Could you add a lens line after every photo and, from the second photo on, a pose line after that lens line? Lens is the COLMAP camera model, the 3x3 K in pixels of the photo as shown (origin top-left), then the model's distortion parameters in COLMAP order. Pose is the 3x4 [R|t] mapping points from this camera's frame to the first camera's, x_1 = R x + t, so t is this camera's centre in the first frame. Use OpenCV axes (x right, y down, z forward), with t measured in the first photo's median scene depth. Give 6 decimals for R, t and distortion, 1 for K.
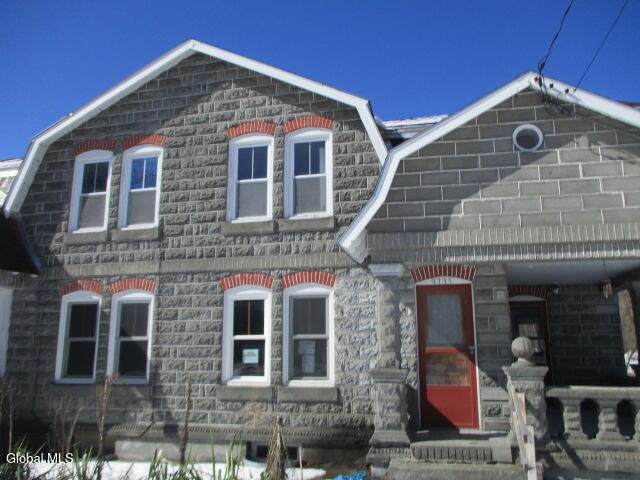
lens RADIAL K [[529.6, 0, 322.2], [0, 529.6, 226.6], [0, 0, 1]] dist [-0.034785, 0.024021]
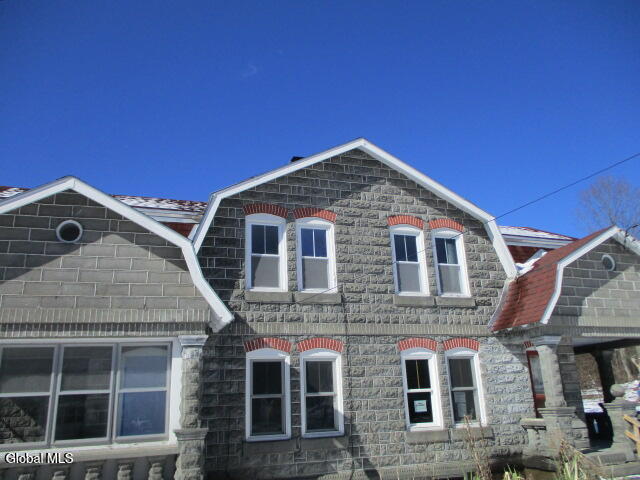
lens RADIAL K [[529.6, 0, 322.2], [0, 529.6, 226.6], [0, 0, 1]] dist [-0.034785, 0.024021]
pose [[0.845518, 0.148138, 0.512987, -0.975716], [-0.083082, 0.985542, -0.147662, 0.031222], [-0.527444, 0.082230, 0.845601, 0.043411]]
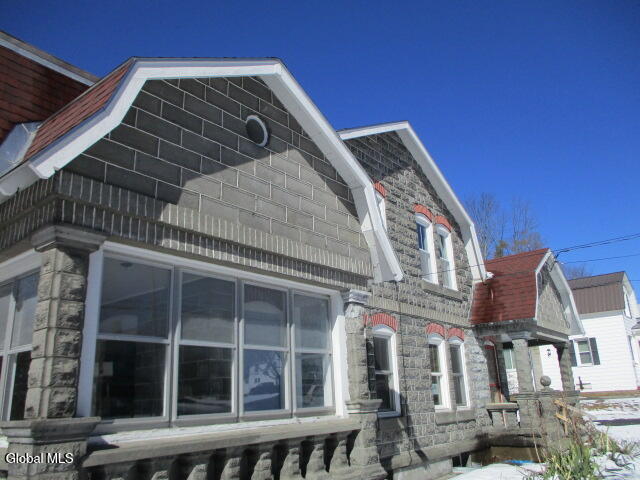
lens RADIAL K [[529.6, 0, 322.2], [0, 529.6, 226.6], [0, 0, 1]] dist [-0.034785, 0.024021]
pose [[0.414059, 0.283495, 0.864977, -1.391376], [-0.166710, 0.957808, -0.234117, 0.202267], [-0.894854, -0.047262, 0.443851, 0.664174]]
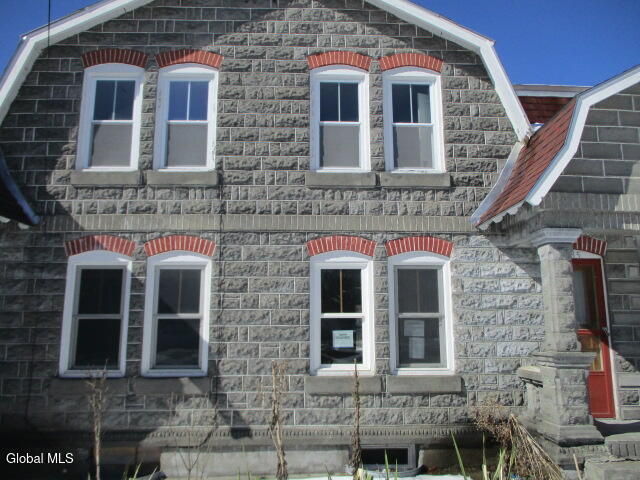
lens RADIAL K [[529.6, 0, 322.2], [0, 529.6, 226.6], [0, 0, 1]] dist [-0.034785, 0.024021]
pose [[0.964222, 0.055840, 0.259147, -0.366066], [-0.061475, 0.998015, 0.013685, 0.062627], [-0.257868, -0.029126, 0.965741, 0.225770]]
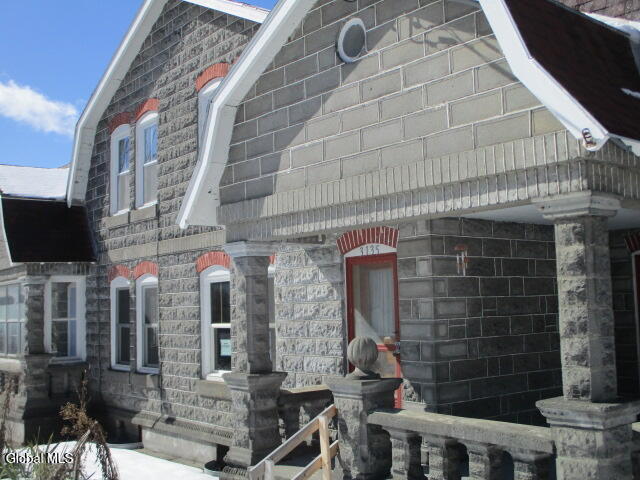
lens RADIAL K [[749.1, 0, 321.3], [0, 749.1, 219.3], [0, 0, 1]] dist [-0.022816, -0.262665]
pose [[0.789483, -0.088359, -0.607379, 0.704691], [0.158860, 0.985279, 0.063154, -0.009890], [0.592857, -0.146347, 0.791898, 0.156115]]
